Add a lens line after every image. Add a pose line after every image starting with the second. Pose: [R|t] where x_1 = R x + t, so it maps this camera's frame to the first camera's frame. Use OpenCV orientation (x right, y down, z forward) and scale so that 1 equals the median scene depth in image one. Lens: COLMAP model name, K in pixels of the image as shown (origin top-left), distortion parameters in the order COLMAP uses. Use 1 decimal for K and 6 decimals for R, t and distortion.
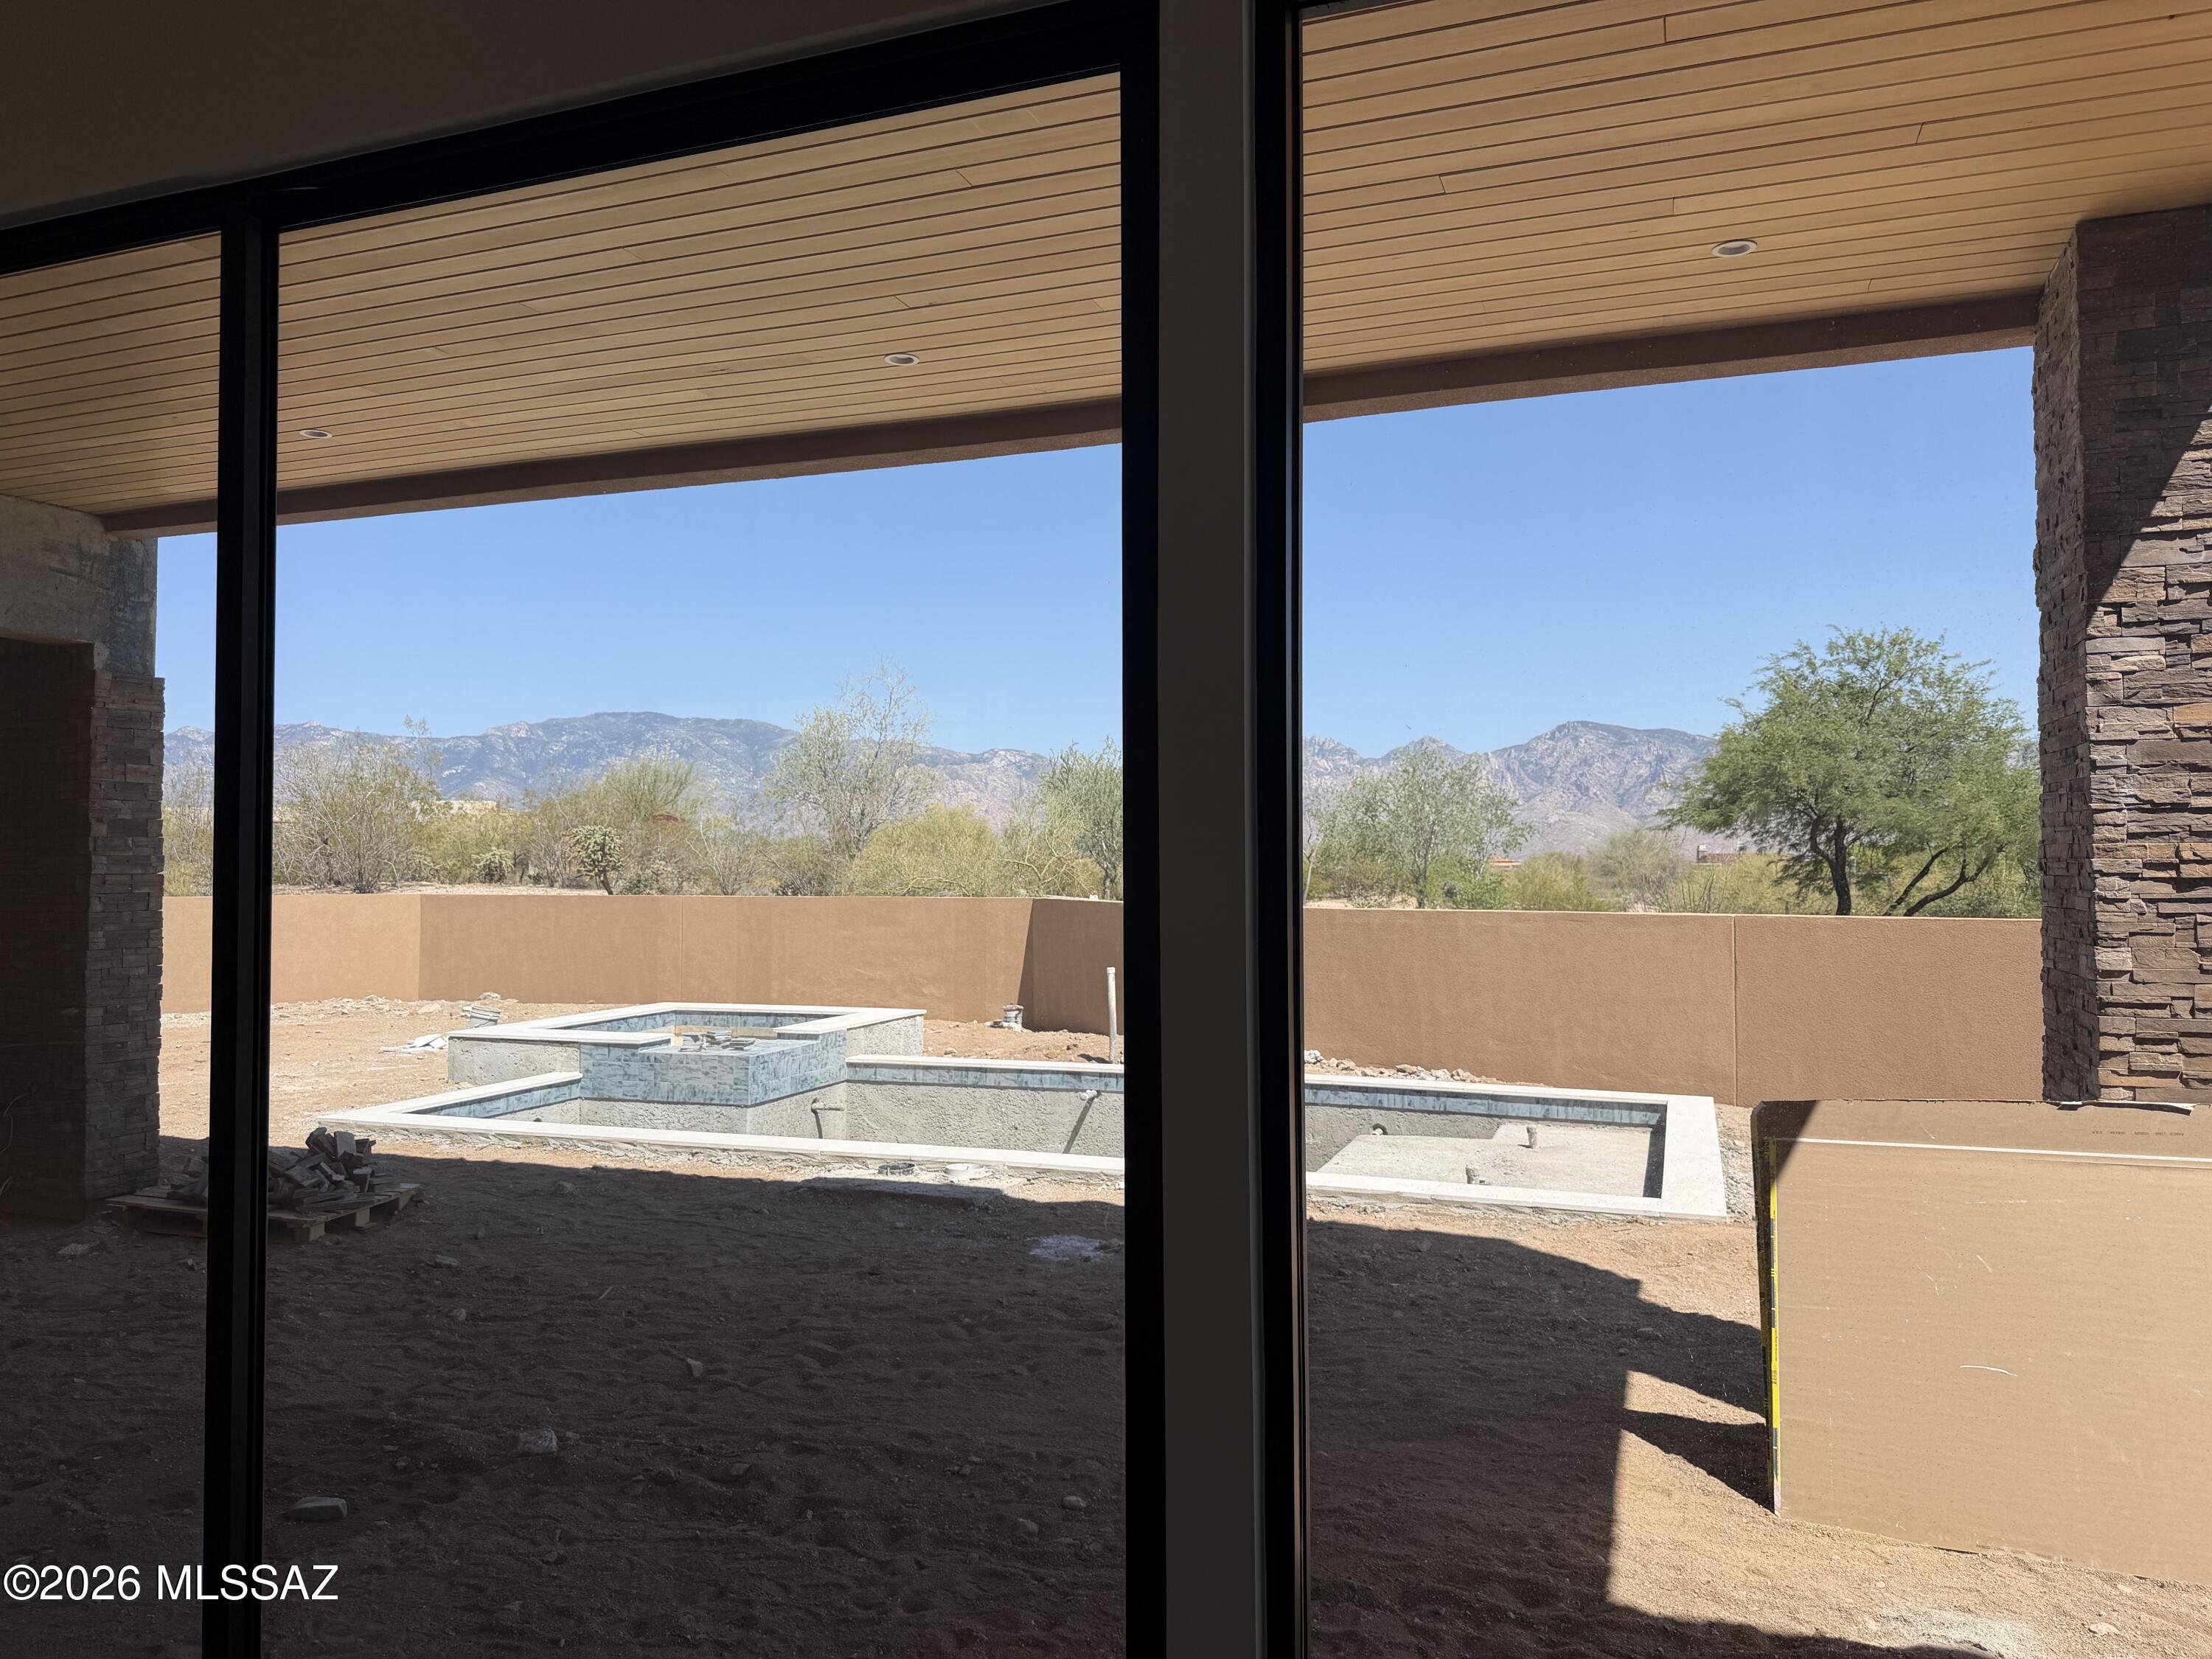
lens RADIAL K [[1544.2, 0, 1107.1], [0, 1544.2, 825.5], [0, 0, 1]] dist [0.053910, -0.069859]
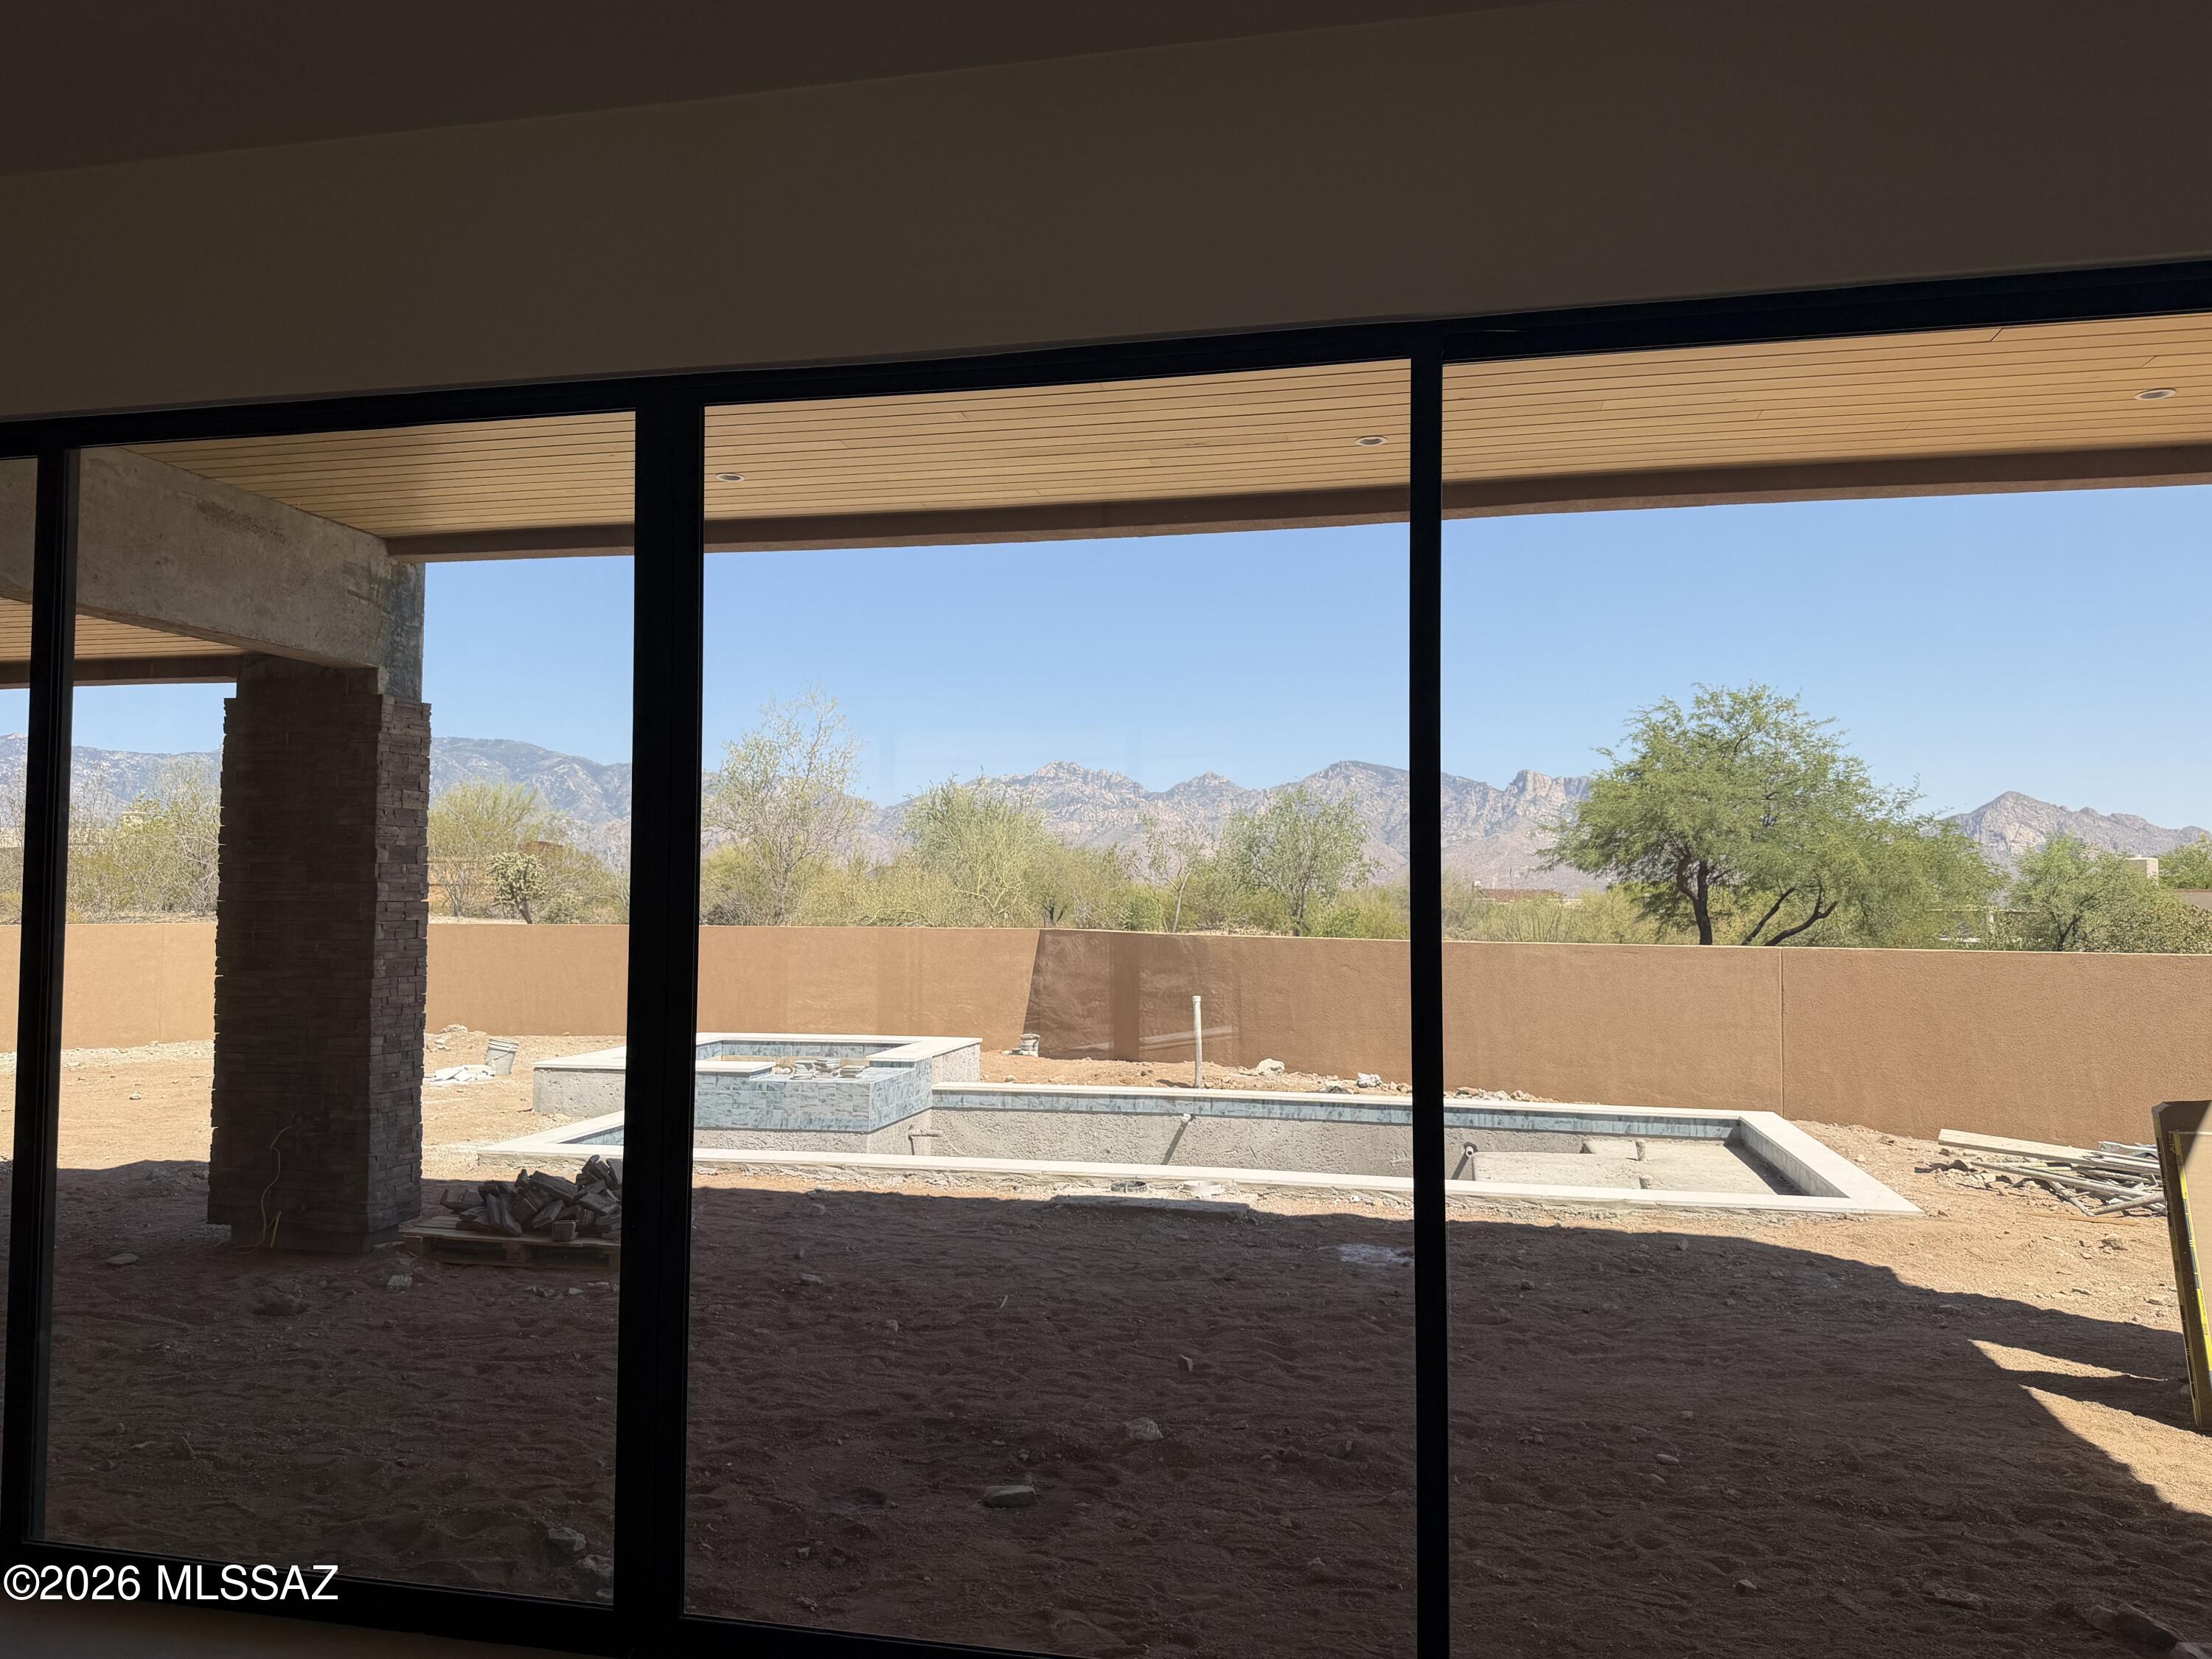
lens RADIAL K [[1544.2, 0, 1114.8], [0, 1544.2, 832.2], [0, 0, 1]] dist [0.053910, -0.069859]
pose [[0.989248, 0.013861, 0.145590, -0.325693], [-0.011514, 0.999790, -0.016956, -0.000930], [-0.145795, 0.015097, 0.989200, -0.043579]]
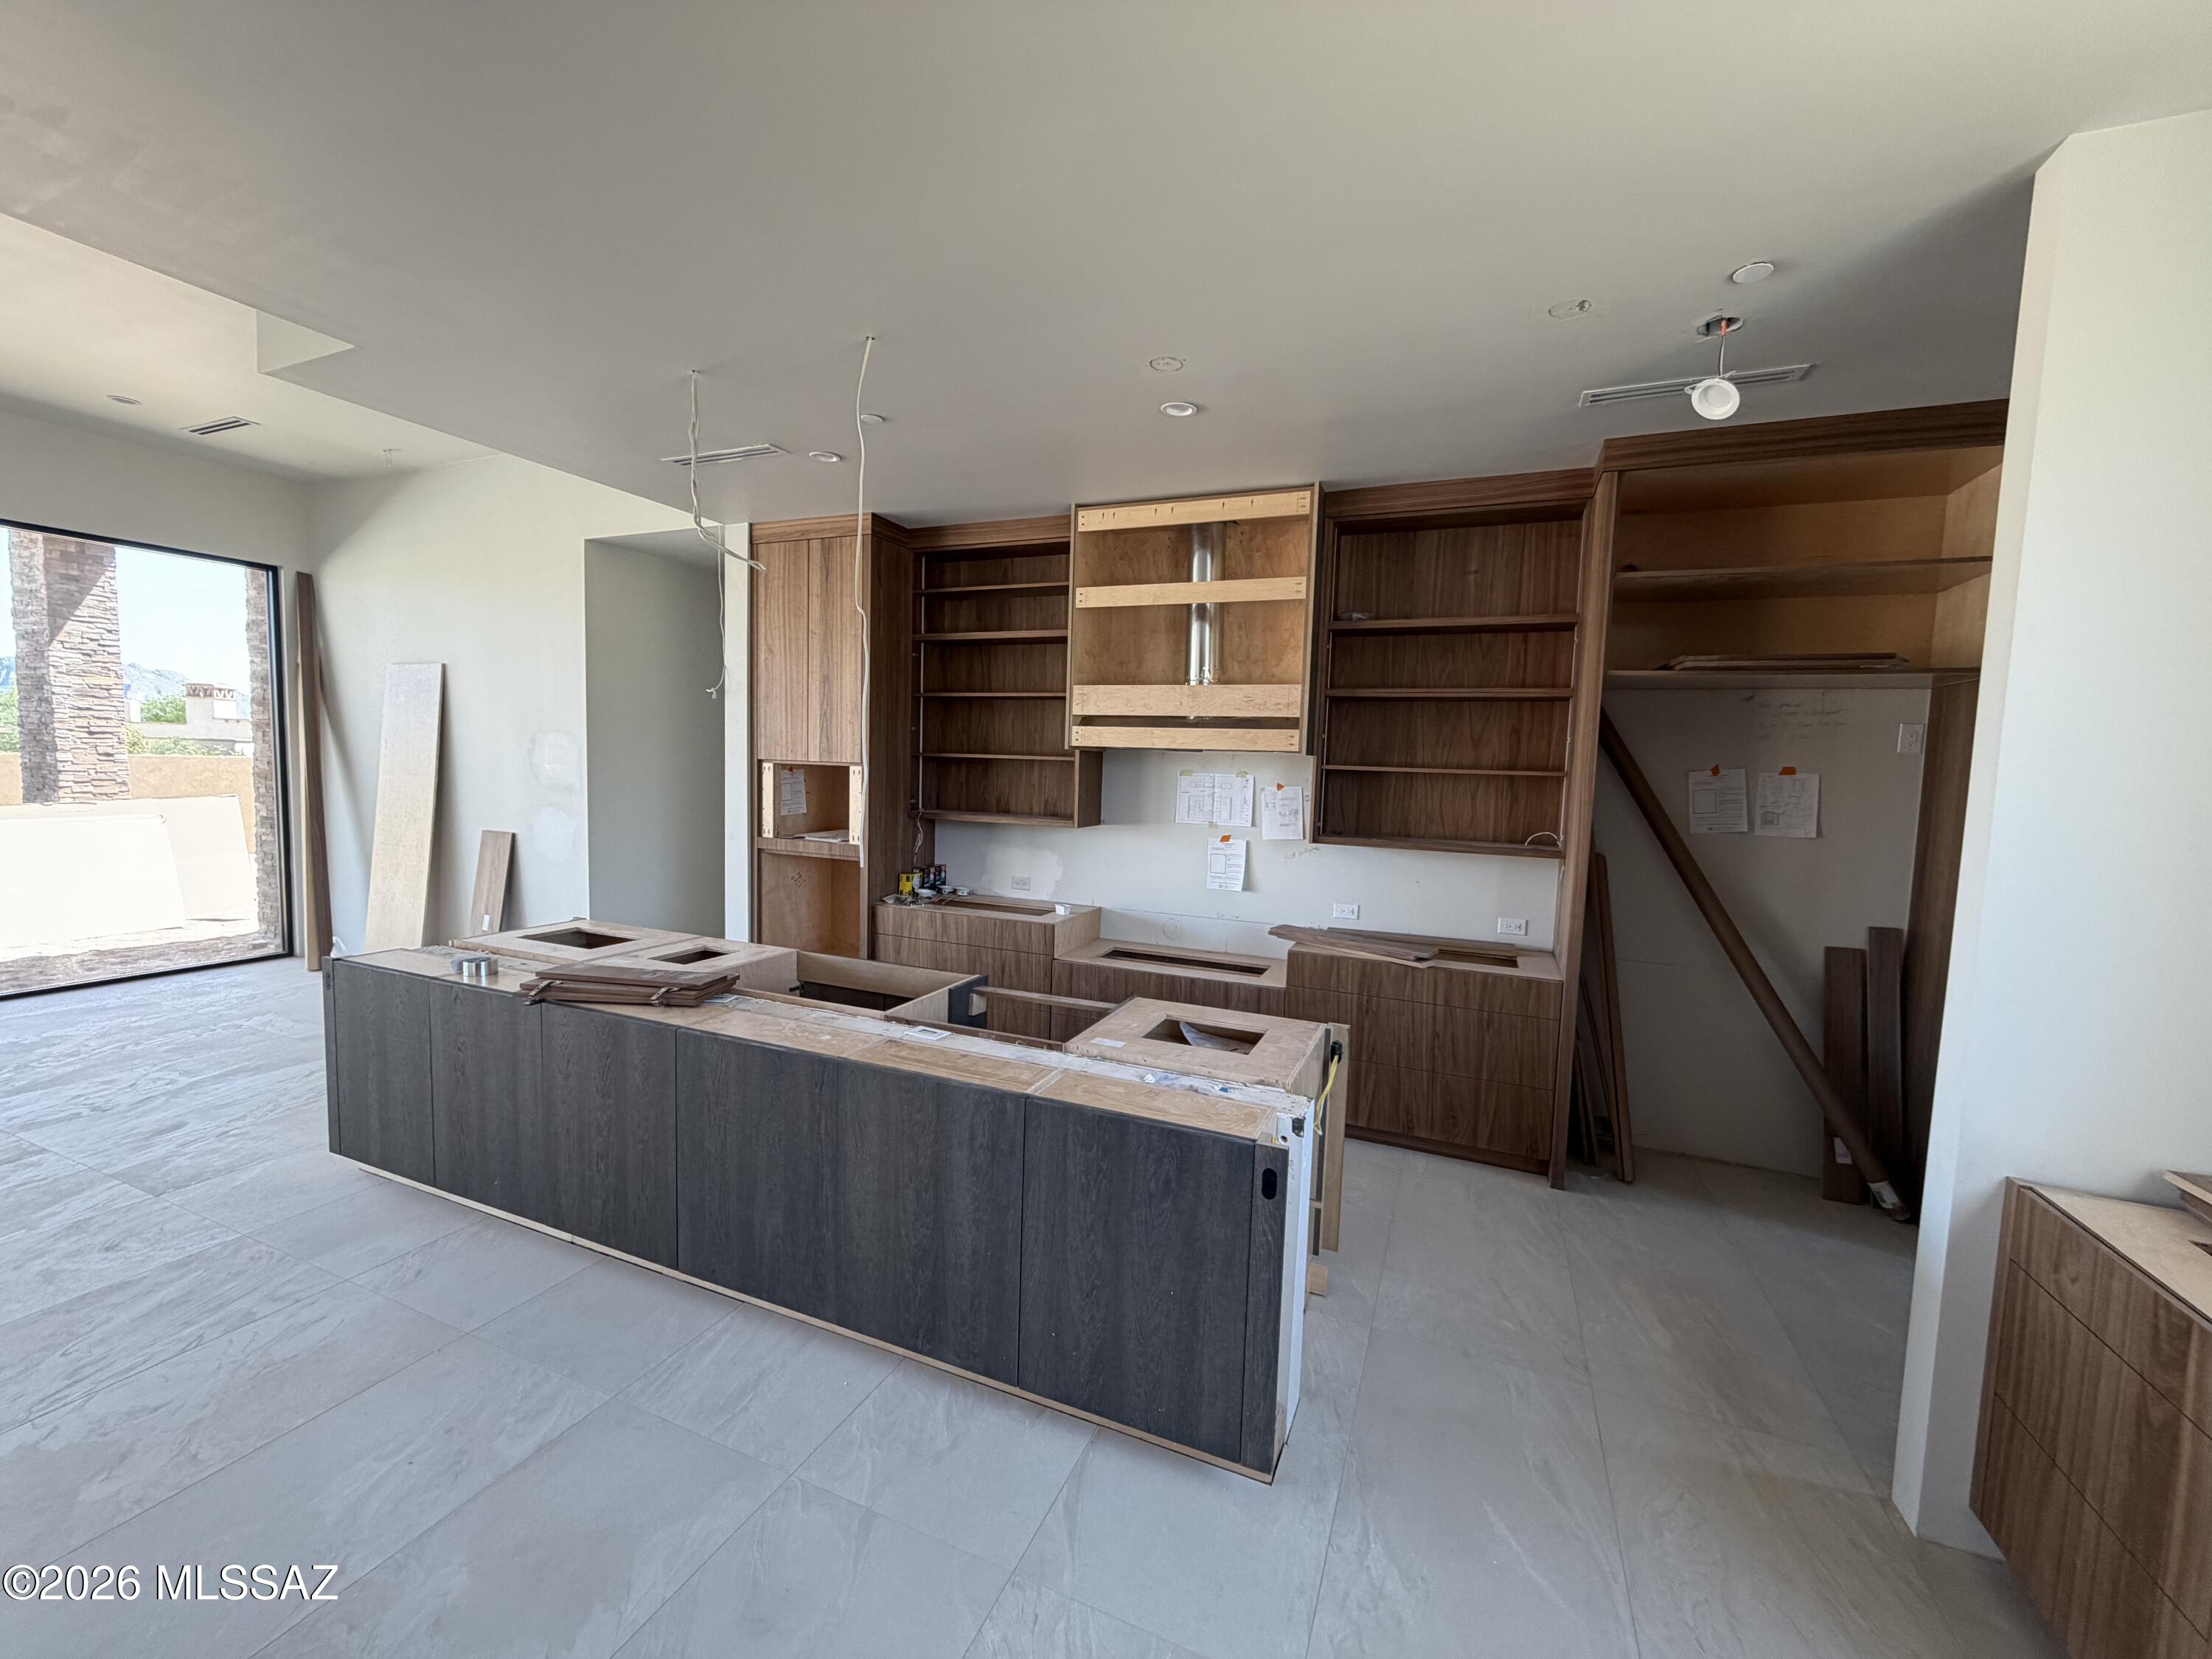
lens RADIAL K [[878.2, 0, 1106.9], [0, 878.2, 833.0], [0, 0, 1]] dist [0.002356, -0.000496]
pose [[0.042579, -0.071442, 0.996536, -0.552827], [-0.062978, 0.995265, 0.074042, -0.012833], [-0.997106, -0.065912, 0.037878, -0.619733]]
